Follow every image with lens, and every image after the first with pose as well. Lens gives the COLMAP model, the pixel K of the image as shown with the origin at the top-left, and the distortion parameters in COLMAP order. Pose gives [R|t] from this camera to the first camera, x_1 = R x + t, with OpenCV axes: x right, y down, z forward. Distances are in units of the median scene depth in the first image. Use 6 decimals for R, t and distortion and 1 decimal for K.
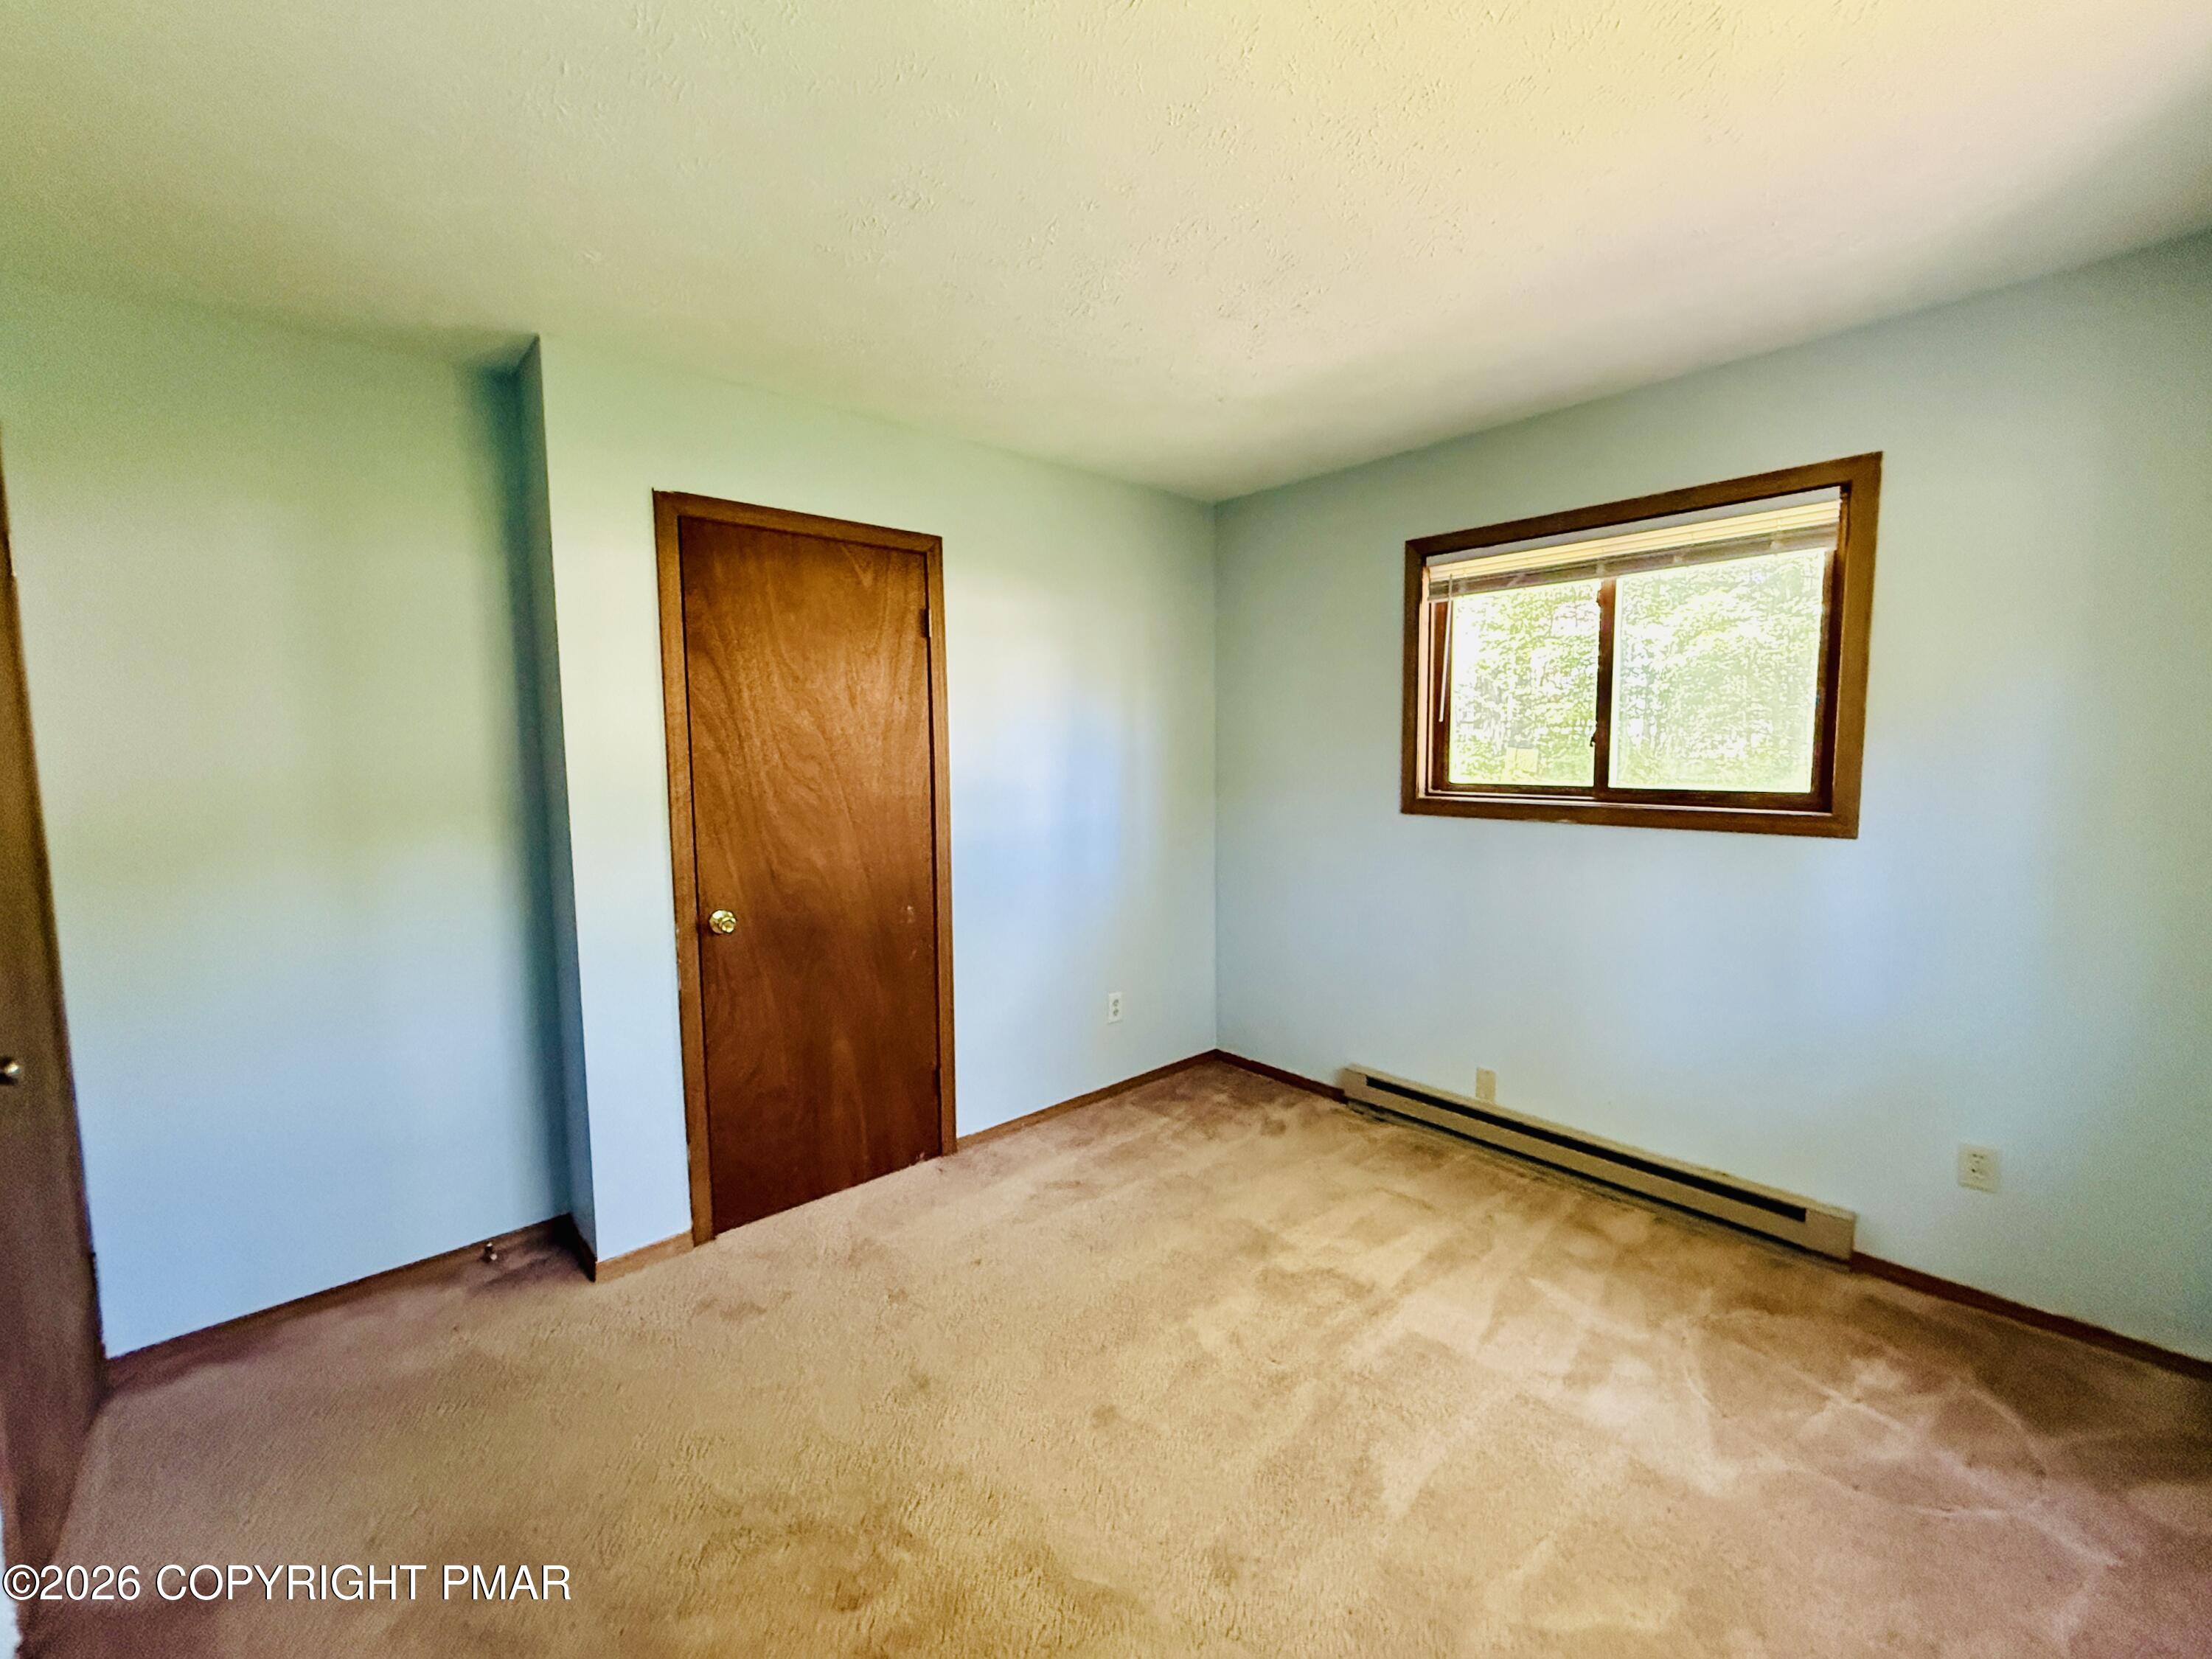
lens RADIAL K [[891.6, 0, 1099.6], [0, 891.6, 826.9], [0, 0, 1]] dist [0.000592, 0.000272]
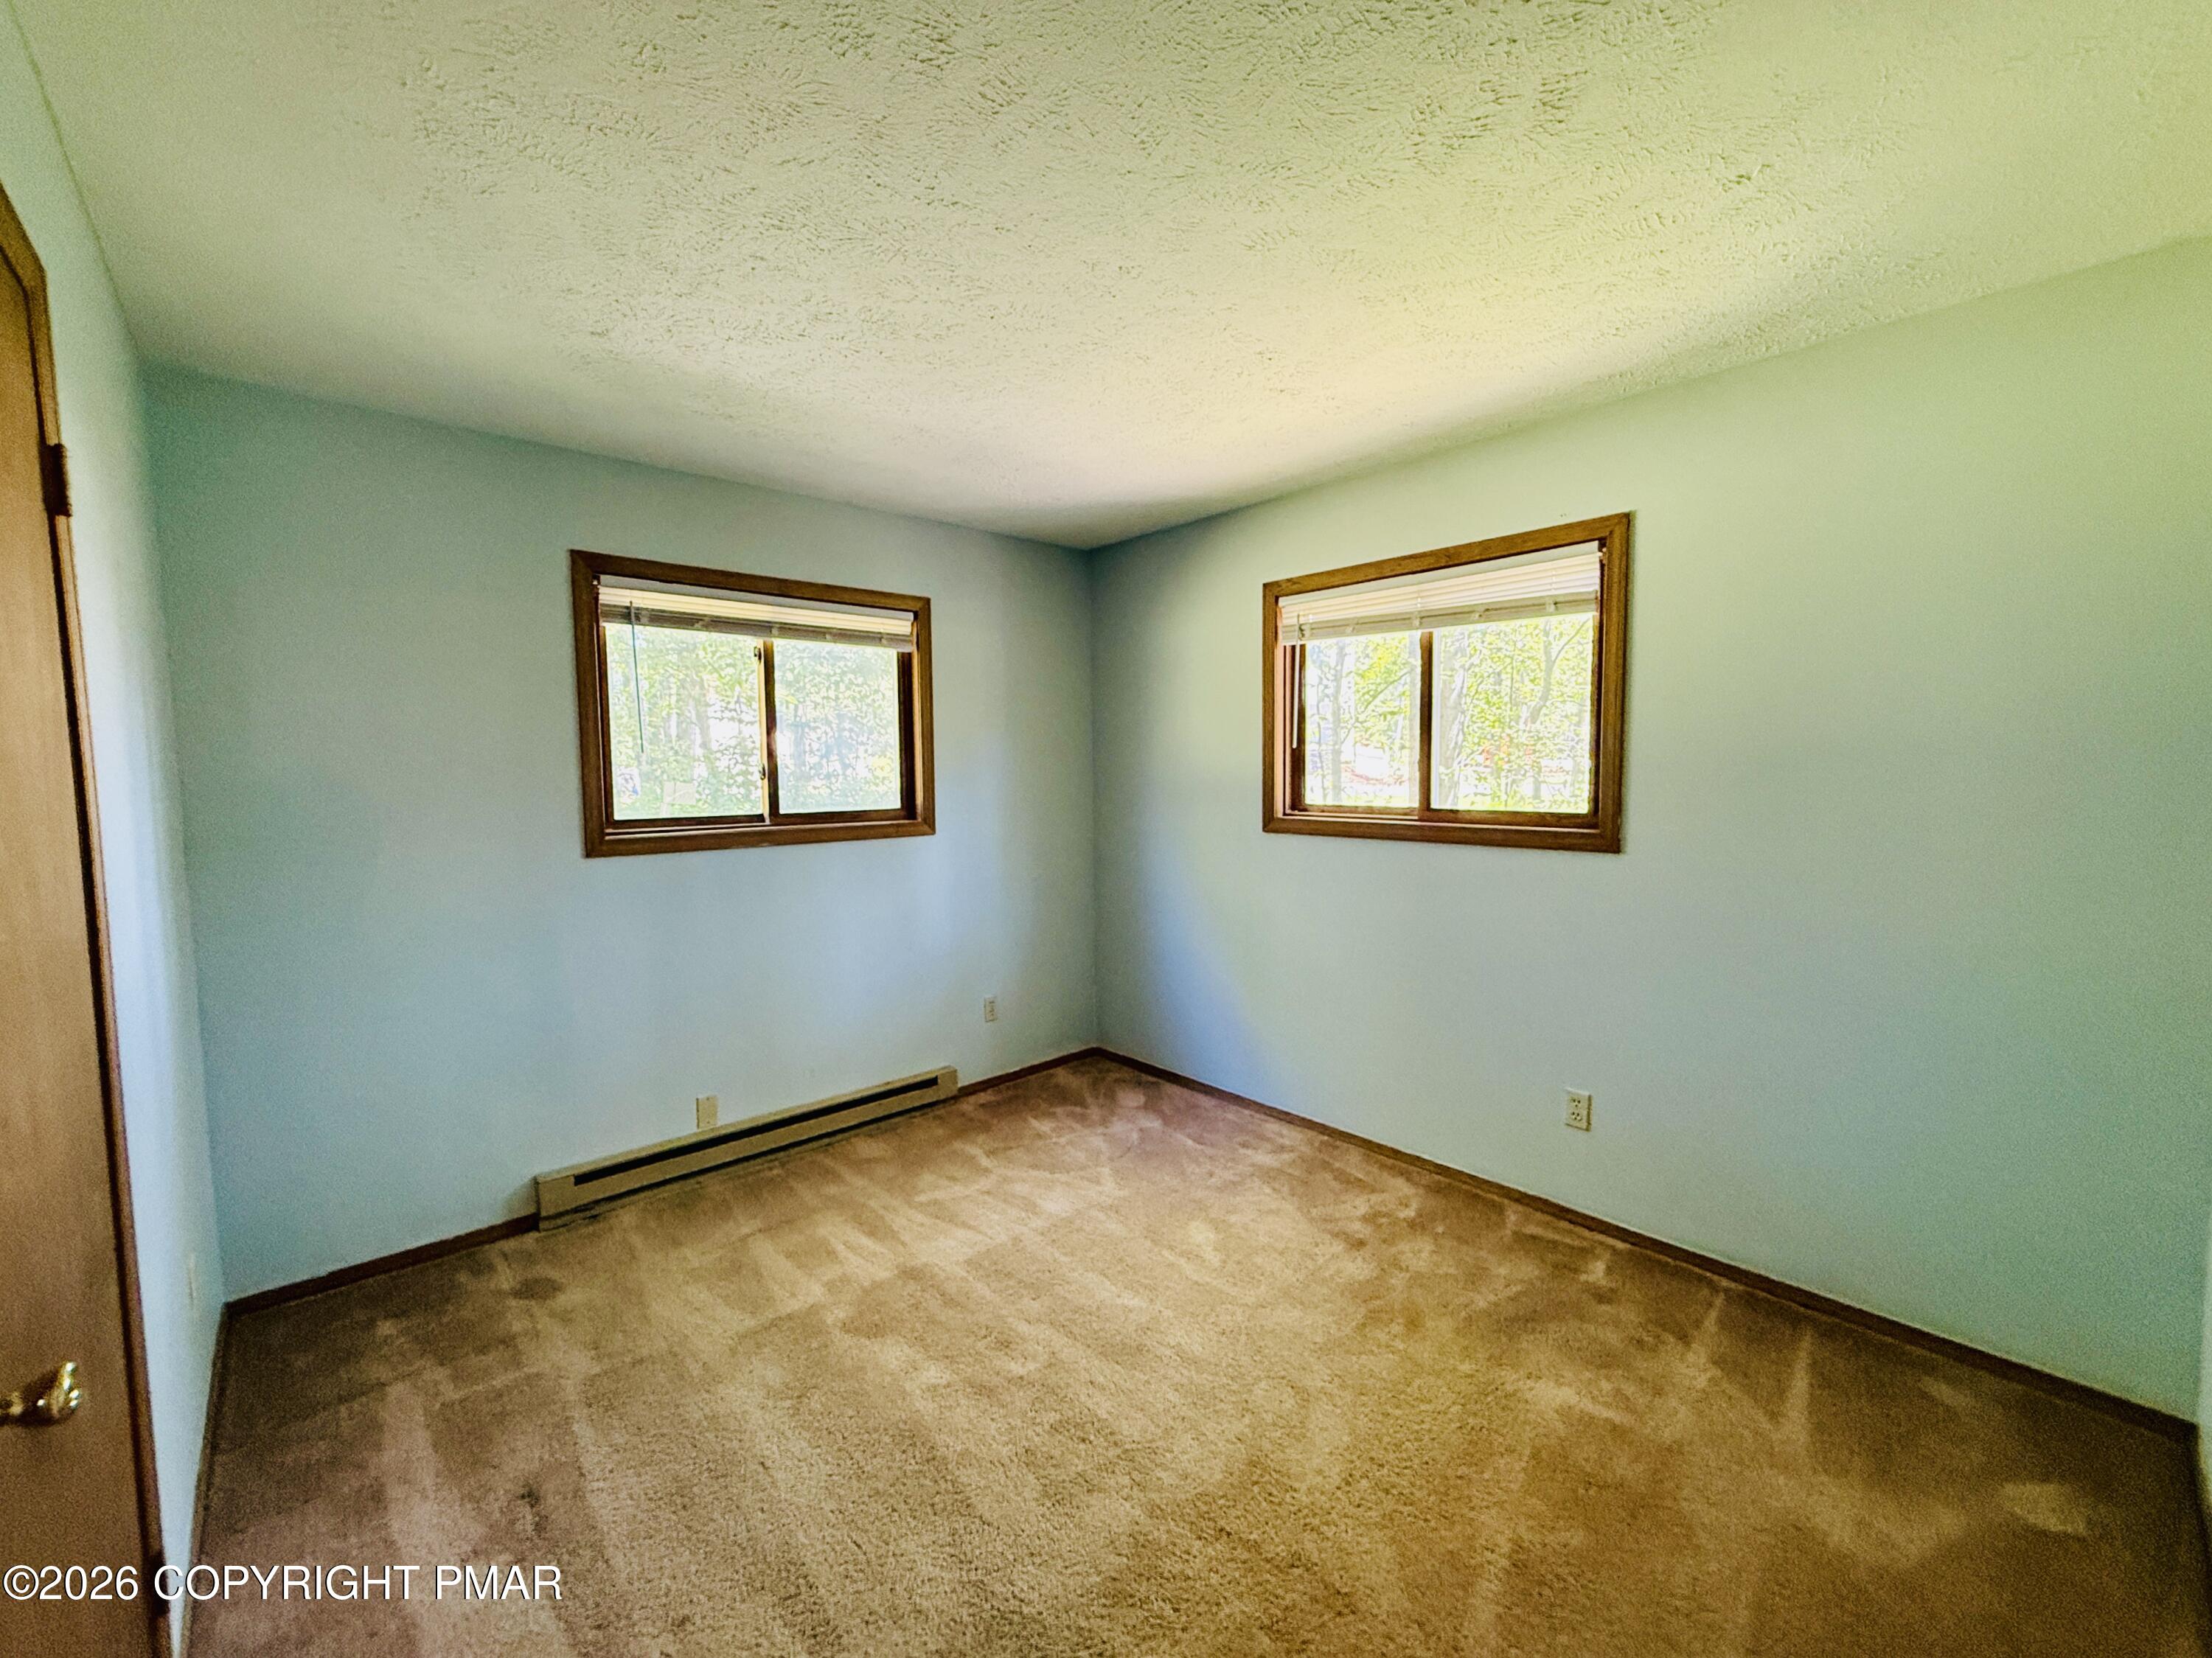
lens RADIAL K [[891.5, 0, 1099.6], [0, 891.5, 826.4], [0, 0, 1]] dist [0.000592, 0.000272]
pose [[0.007956, -0.059502, 0.998197, -0.665790], [0.100641, 0.993207, 0.058402, -0.058187], [-0.994891, 0.099995, 0.013890, 0.603504]]
